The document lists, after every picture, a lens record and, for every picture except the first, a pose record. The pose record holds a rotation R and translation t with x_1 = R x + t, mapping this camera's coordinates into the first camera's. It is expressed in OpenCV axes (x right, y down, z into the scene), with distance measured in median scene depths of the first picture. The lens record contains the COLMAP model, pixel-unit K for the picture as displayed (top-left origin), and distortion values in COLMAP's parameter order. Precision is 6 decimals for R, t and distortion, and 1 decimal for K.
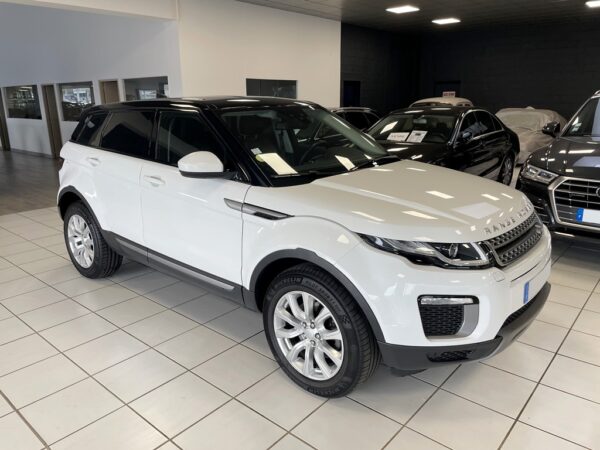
lens RADIAL K [[461.7, 0, 300.0], [0, 461.7, 225.0], [0, 0, 1]] dist [0.007458, 0.000081]
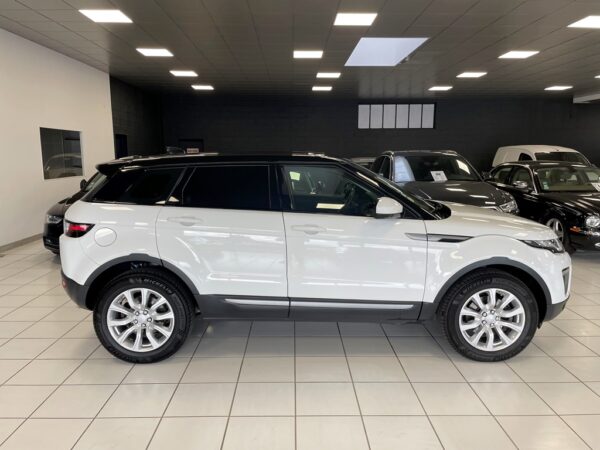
lens RADIAL K [[453.3, 0, 300.0], [0, 453.3, 225.0], [0, 0, 1]] dist [-0.004284, 0.001927]
pose [[0.723396, -0.086774, 0.684959, -0.872811], [0.162364, 0.985629, -0.046611, -0.049910], [-0.671071, 0.144931, 0.727089, 0.228843]]
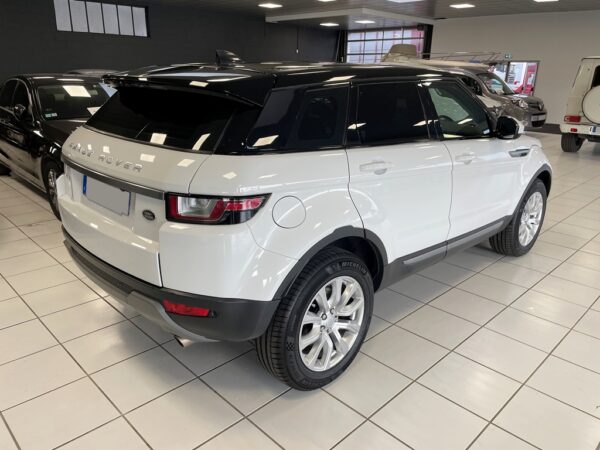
lens RADIAL K [[453.3, 0, 300.0], [0, 453.3, 225.0], [0, 0, 1]] dist [-0.004284, 0.001927]
pose [[0.040679, -0.298932, 0.953407, -1.042245], [0.227226, 0.931963, 0.282513, -0.258203], [-0.972992, 0.205147, 0.105837, 1.059739]]
